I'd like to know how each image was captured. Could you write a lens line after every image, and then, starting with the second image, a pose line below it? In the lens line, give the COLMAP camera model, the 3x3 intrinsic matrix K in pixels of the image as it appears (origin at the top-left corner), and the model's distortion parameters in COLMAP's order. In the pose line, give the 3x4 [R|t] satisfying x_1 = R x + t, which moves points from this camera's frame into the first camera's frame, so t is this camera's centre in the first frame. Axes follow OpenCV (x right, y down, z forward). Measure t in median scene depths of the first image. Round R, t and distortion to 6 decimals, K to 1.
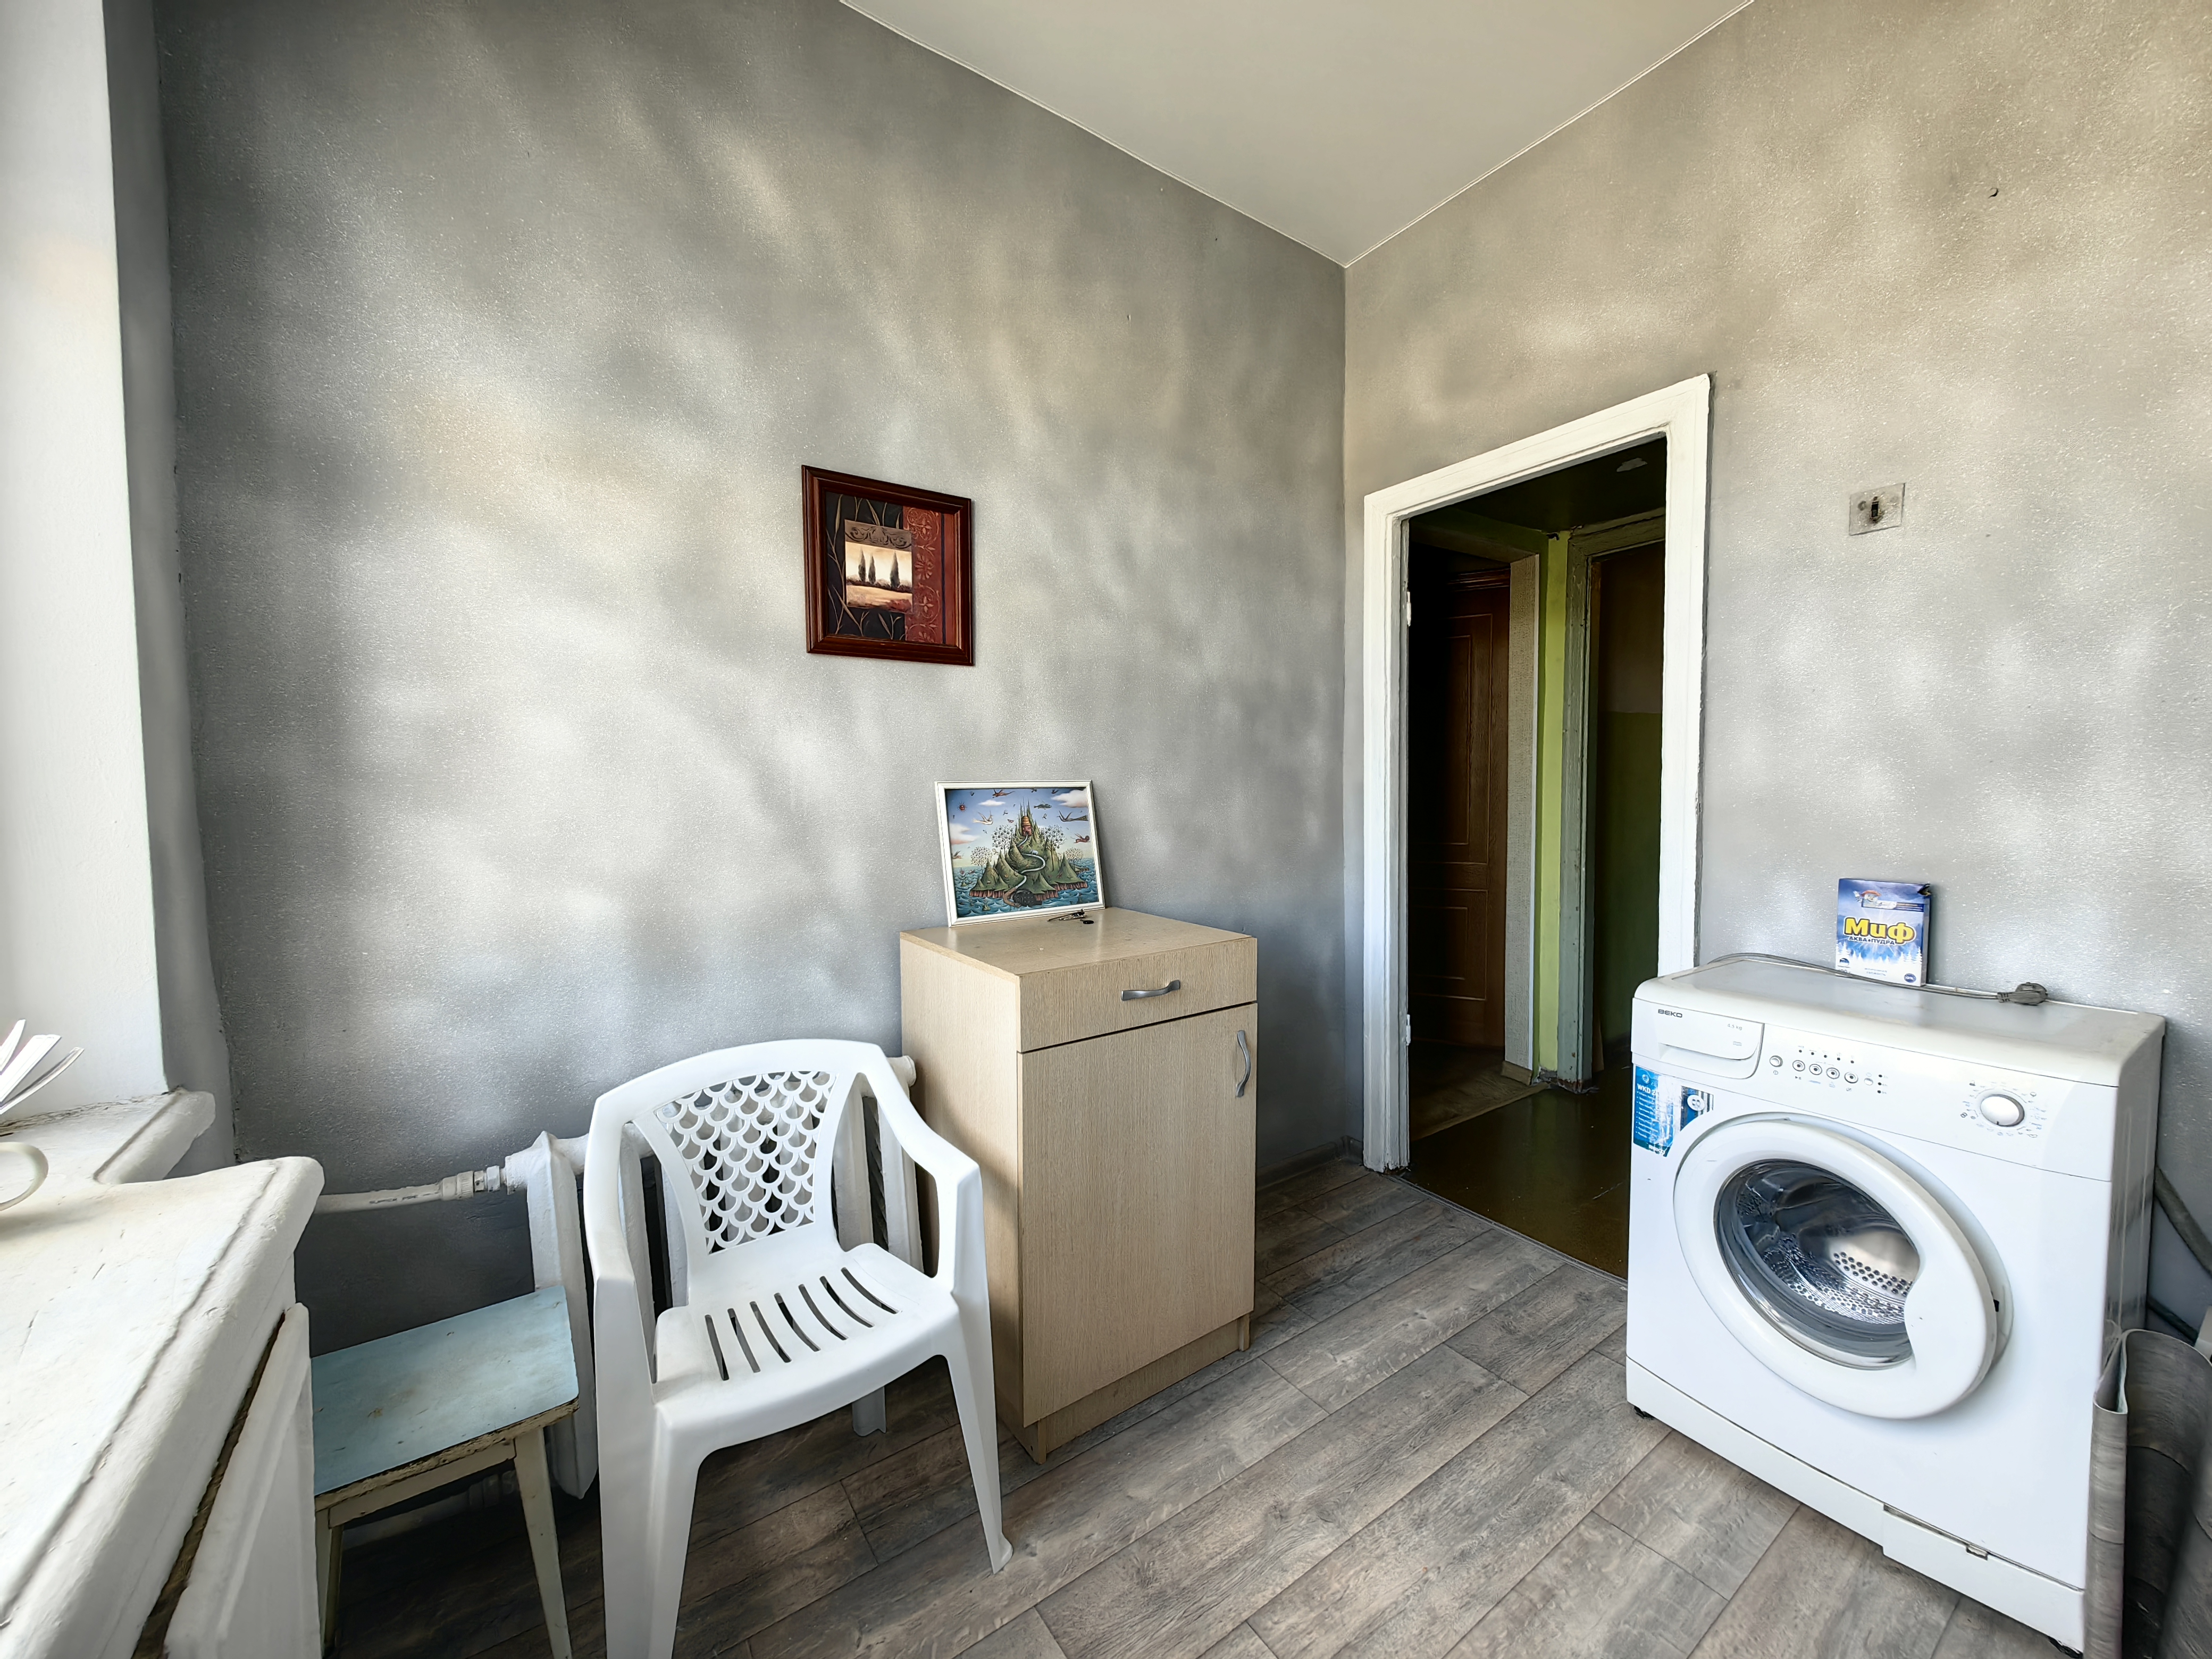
lens RADIAL K [[854.7, 0, 1117.9], [0, 854.7, 828.8], [0, 0, 1]] dist [0.008284, -0.002311]
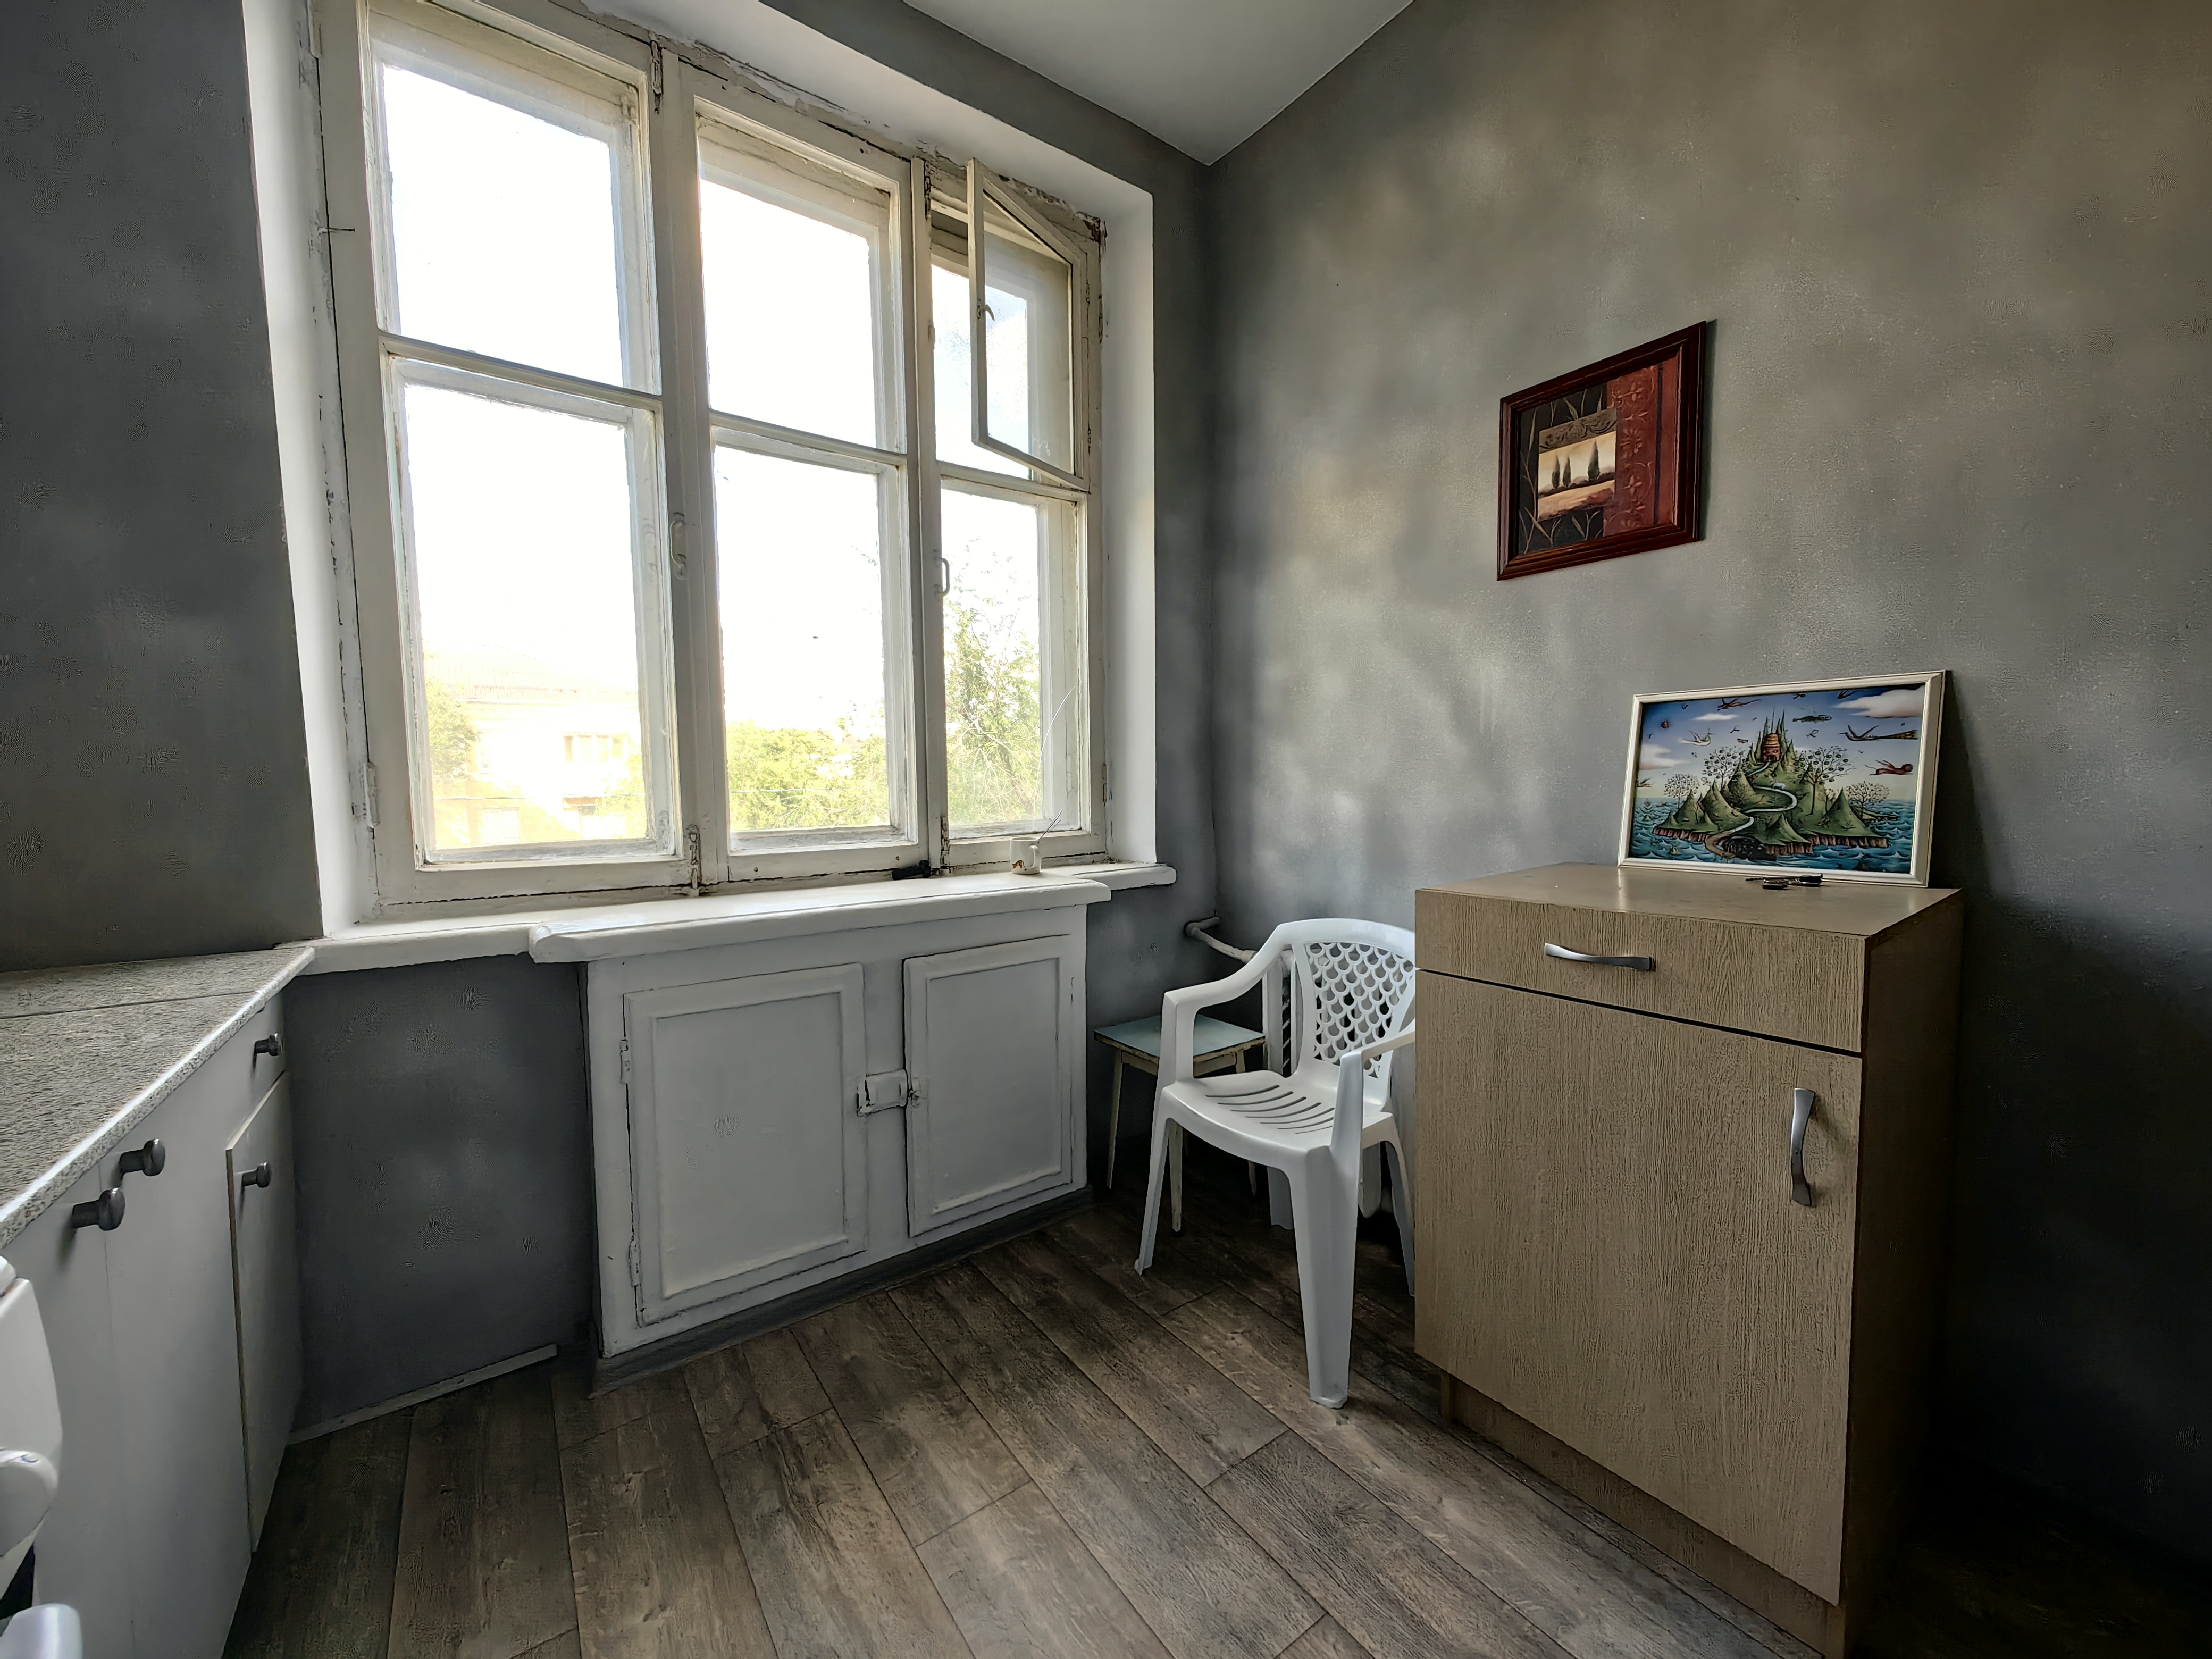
lens RADIAL K [[854.7, 0, 1109.6], [0, 854.7, 832.1], [0, 0, 1]] dist [0.008284, -0.002311]
pose [[0.017120, 0.075790, -0.996977, 0.656192], [-0.039312, 0.996403, 0.075071, 0.037940], [0.999080, 0.037907, 0.020038, 0.489974]]
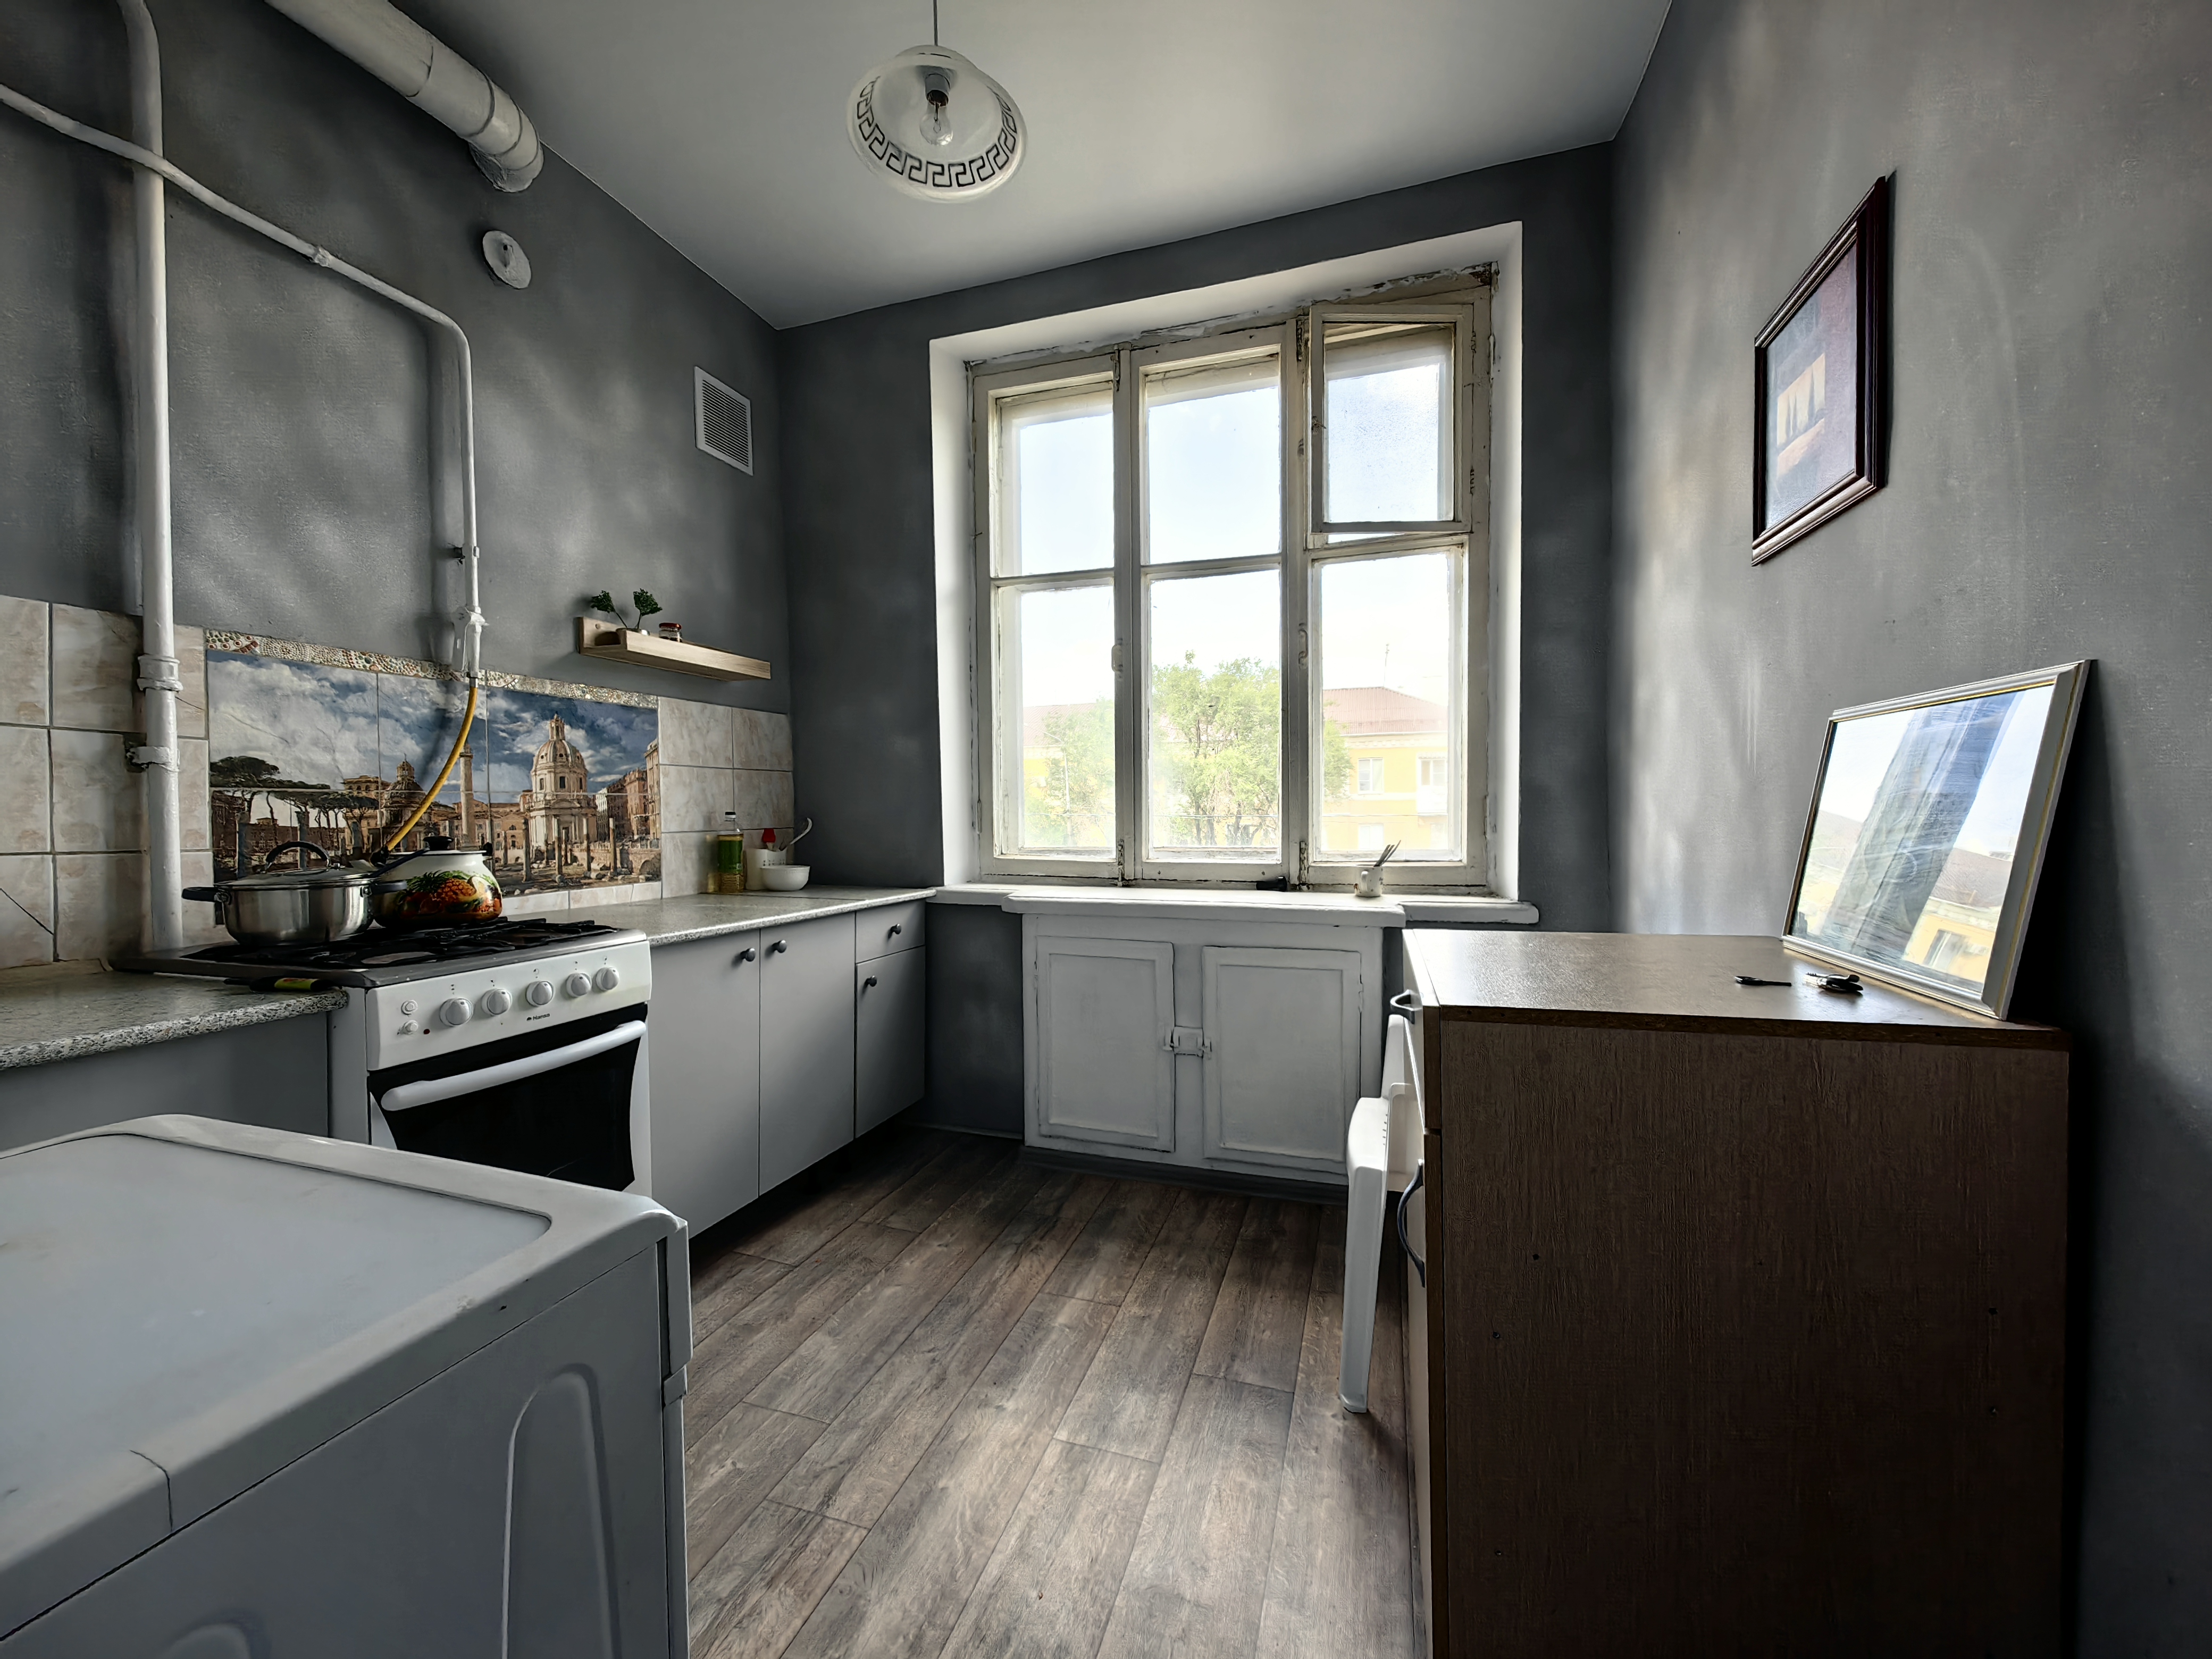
lens RADIAL K [[854.7, 0, 1113.5], [0, 854.7, 833.1], [0, 0, 1]] dist [0.008284, -0.002311]
pose [[-0.797312, 0.037432, -0.602405, 0.612476], [-0.014335, 0.996619, 0.080902, 0.008766], [0.603397, 0.073140, -0.794080, 0.923431]]
